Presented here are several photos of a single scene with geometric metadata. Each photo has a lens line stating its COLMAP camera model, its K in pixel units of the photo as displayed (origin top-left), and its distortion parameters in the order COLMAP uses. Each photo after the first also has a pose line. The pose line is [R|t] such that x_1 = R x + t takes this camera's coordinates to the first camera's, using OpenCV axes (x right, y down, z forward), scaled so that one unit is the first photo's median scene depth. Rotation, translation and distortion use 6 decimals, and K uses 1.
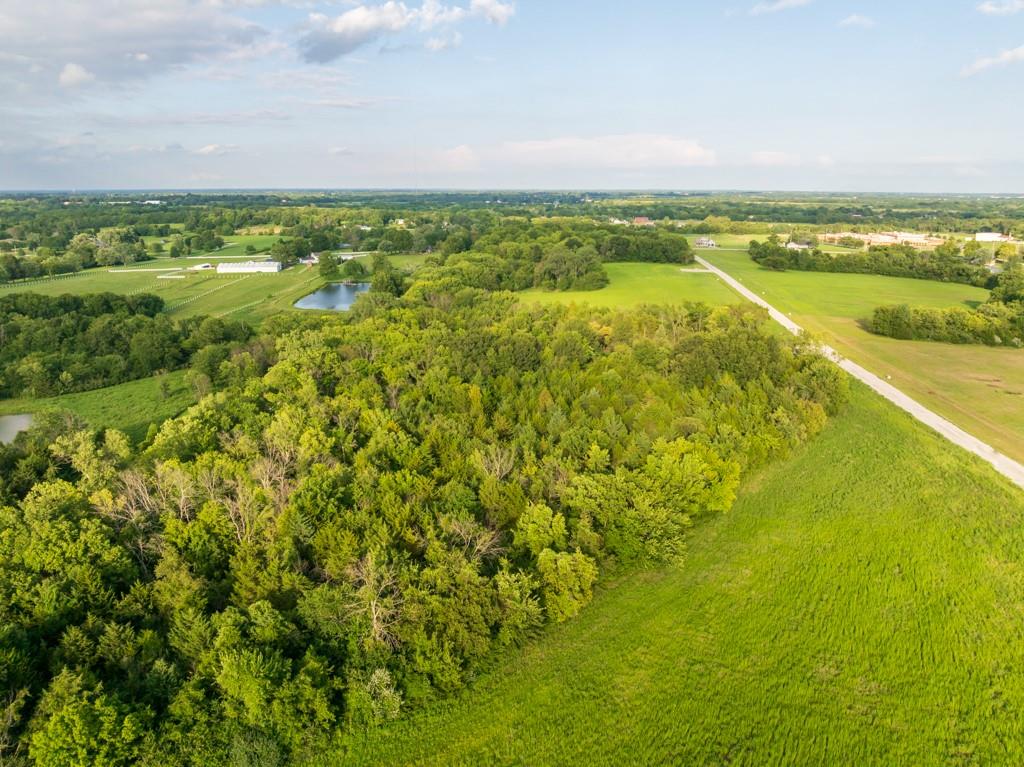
lens RADIAL K [[707.1, 0, 514.1], [0, 707.1, 375.8], [0, 0, 1]] dist [-0.047022, 0.002383]
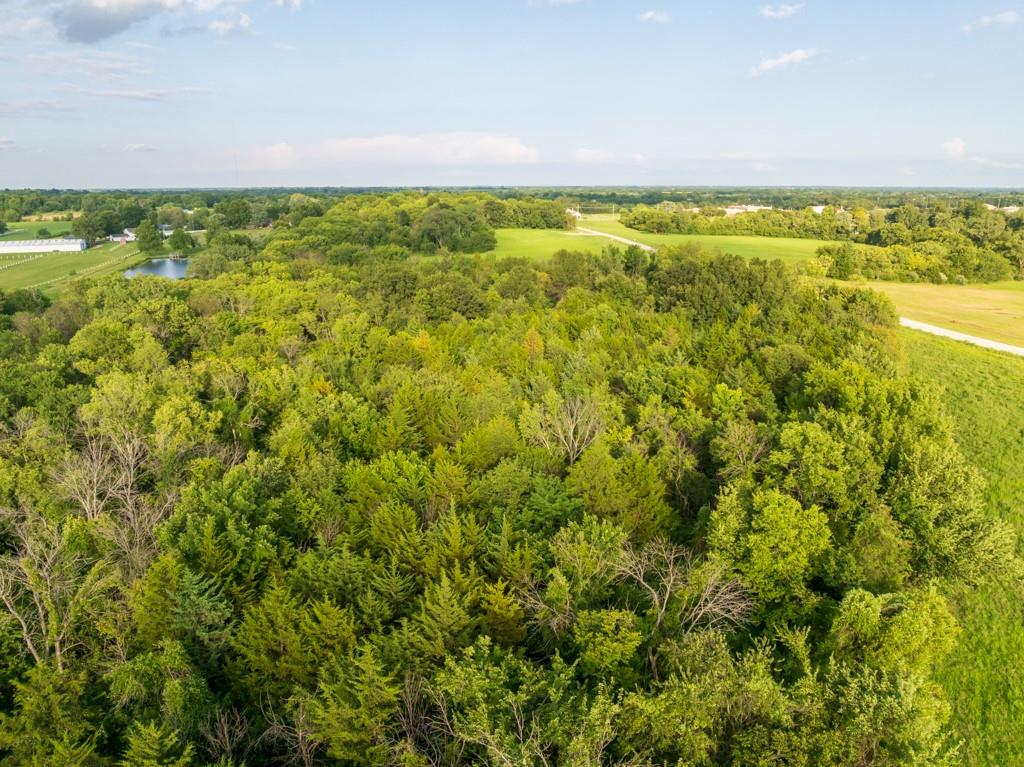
lens RADIAL K [[707.1, 0, 516.6], [0, 707.1, 361.7], [0, 0, 1]] dist [-0.047022, 0.002383]
pose [[0.971357, -0.055560, 0.231039, -0.139090], [0.059160, 0.998211, -0.008675, 0.059873], [-0.230143, 0.022095, 0.972906, 0.375480]]
